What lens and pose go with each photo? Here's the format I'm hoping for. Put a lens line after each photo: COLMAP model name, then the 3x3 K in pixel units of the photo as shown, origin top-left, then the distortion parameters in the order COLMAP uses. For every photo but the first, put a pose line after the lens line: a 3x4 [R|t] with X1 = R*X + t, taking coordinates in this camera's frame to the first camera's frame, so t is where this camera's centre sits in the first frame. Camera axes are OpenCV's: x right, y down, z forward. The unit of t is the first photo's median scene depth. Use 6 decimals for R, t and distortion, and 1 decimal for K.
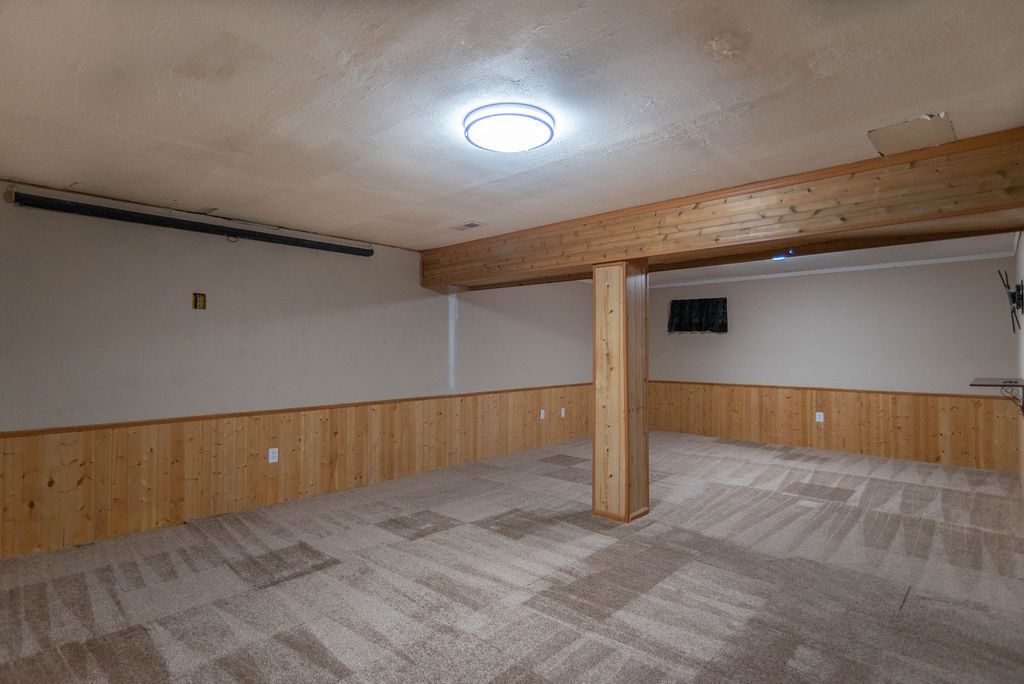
lens RADIAL K [[517.2, 0, 504.7], [0, 517.2, 344.8], [0, 0, 1]] dist [0.001949, 0.000753]
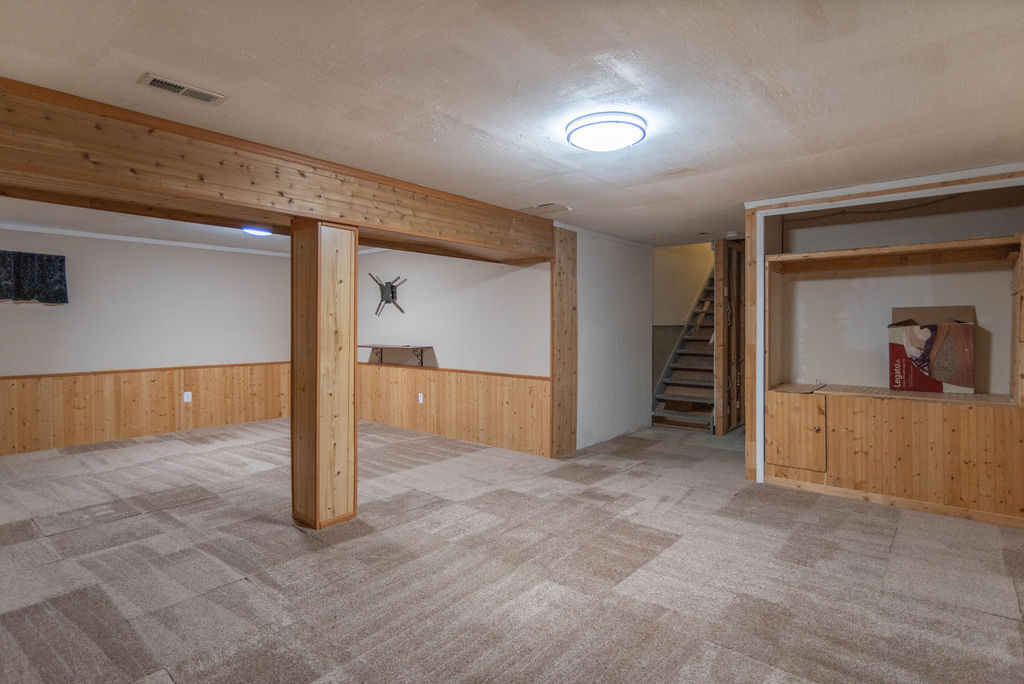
lens RADIAL K [[541.2, 0, 512.1], [0, 541.2, 333.7], [0, 0, 1]] dist [-0.000837, -0.000037]
pose [[-0.069566, -0.015845, 0.997452, -0.439444], [-0.005799, 0.999863, 0.015479, 0.003866], [-0.997561, -0.004707, -0.069648, 0.481894]]
